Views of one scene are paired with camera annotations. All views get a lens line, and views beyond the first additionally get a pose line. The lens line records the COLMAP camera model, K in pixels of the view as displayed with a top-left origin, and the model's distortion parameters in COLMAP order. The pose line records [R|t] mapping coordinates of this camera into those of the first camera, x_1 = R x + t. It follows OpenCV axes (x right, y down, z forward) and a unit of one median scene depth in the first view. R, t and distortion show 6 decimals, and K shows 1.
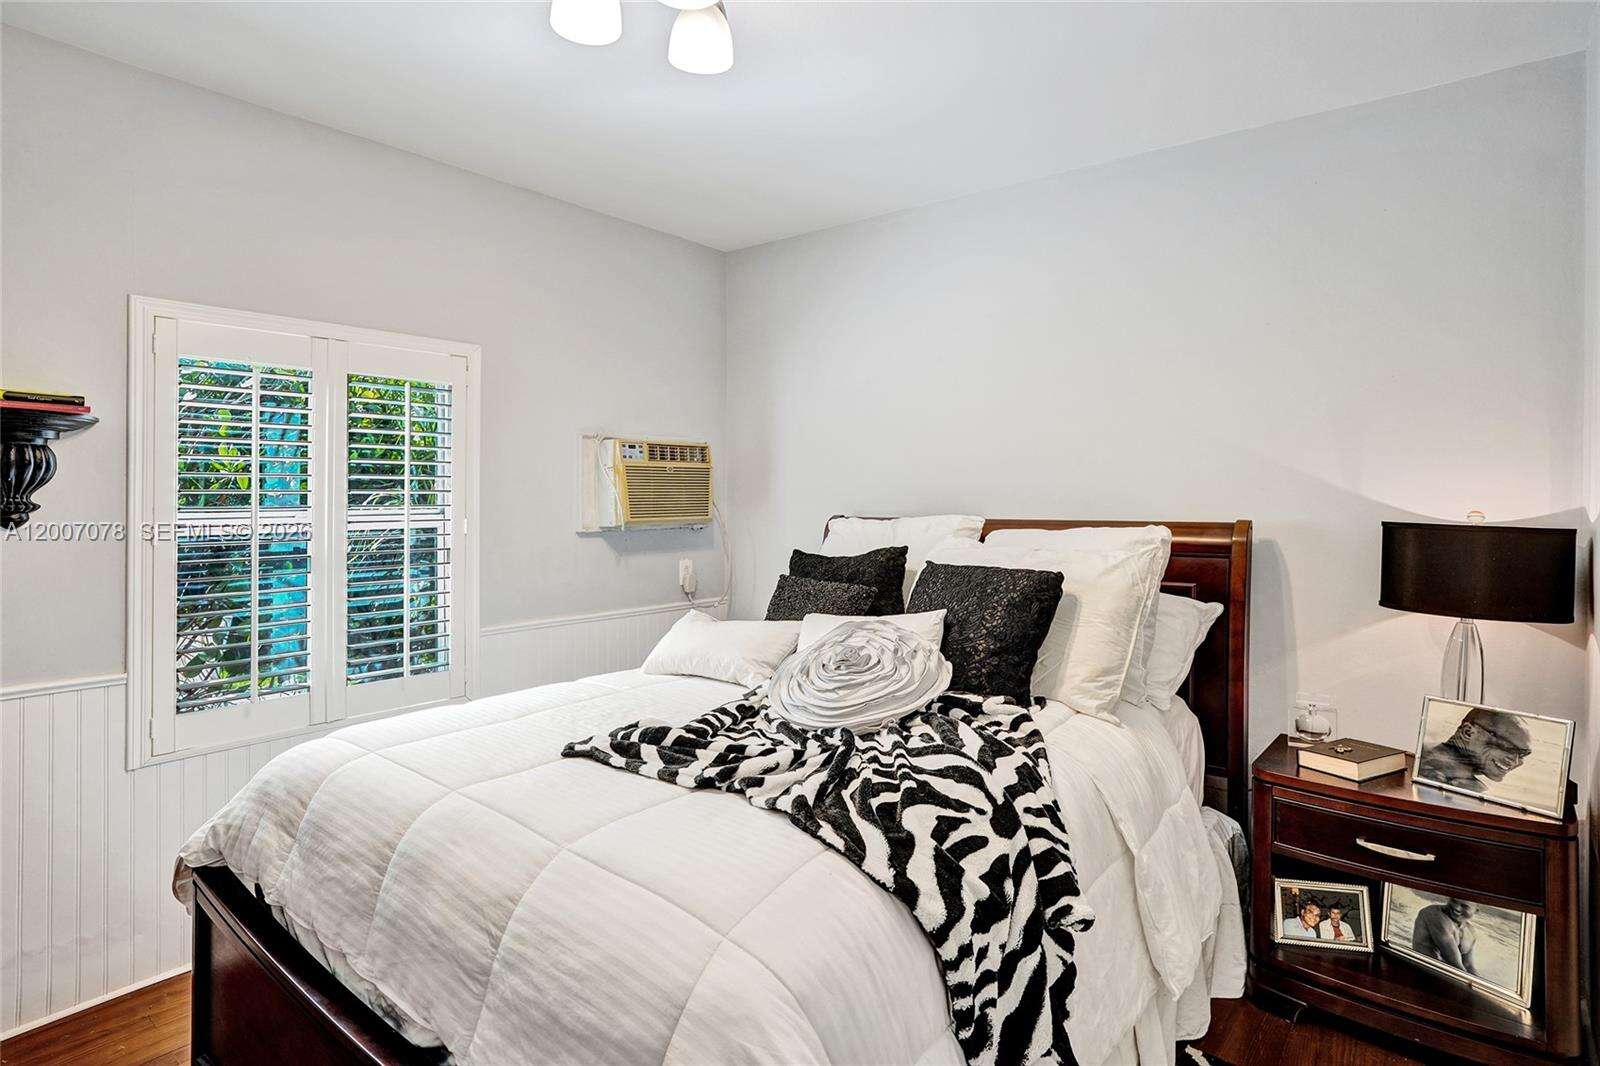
lens RADIAL K [[872.2, 0, 786.8], [0, 872.2, 499.6], [0, 0, 1]] dist [-0.047514, 0.026516]
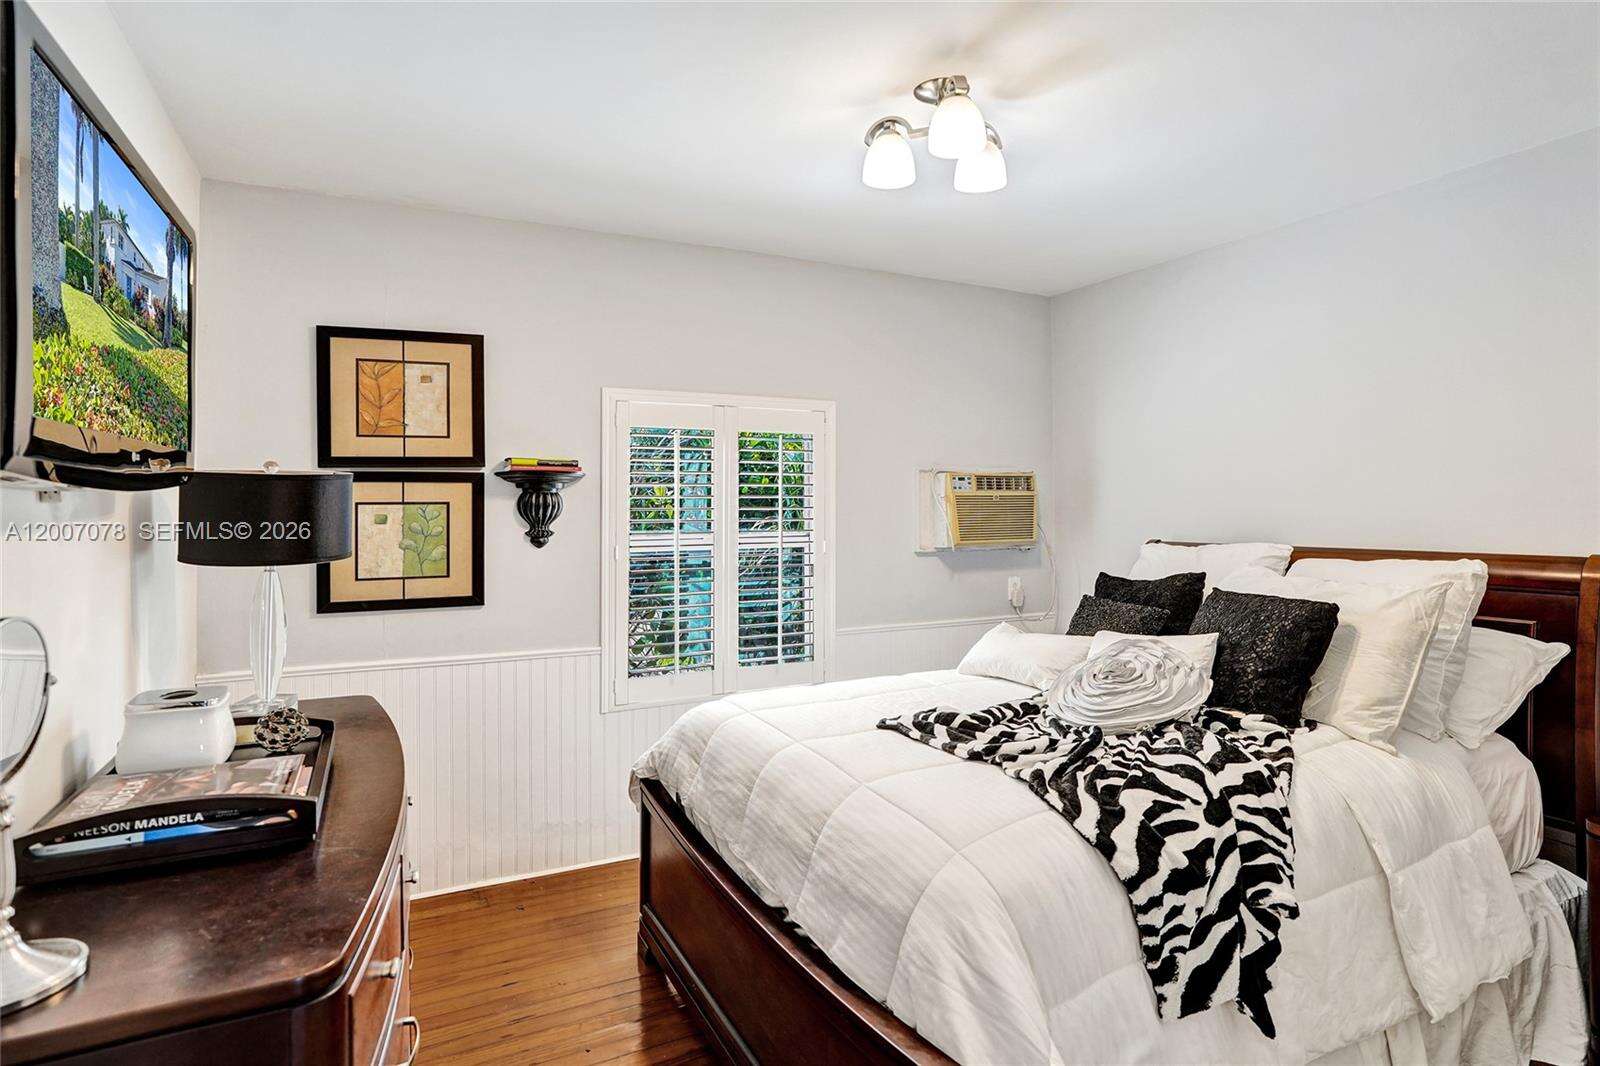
lens RADIAL K [[872.2, 0, 780.4], [0, 872.2, 488.6], [0, 0, 1]] dist [-0.047514, 0.026516]
pose [[0.905197, -0.012833, -0.424799, 0.153316], [0.003545, 0.999737, -0.022649, -0.035549], [0.424978, 0.018996, 0.905005, -0.239099]]
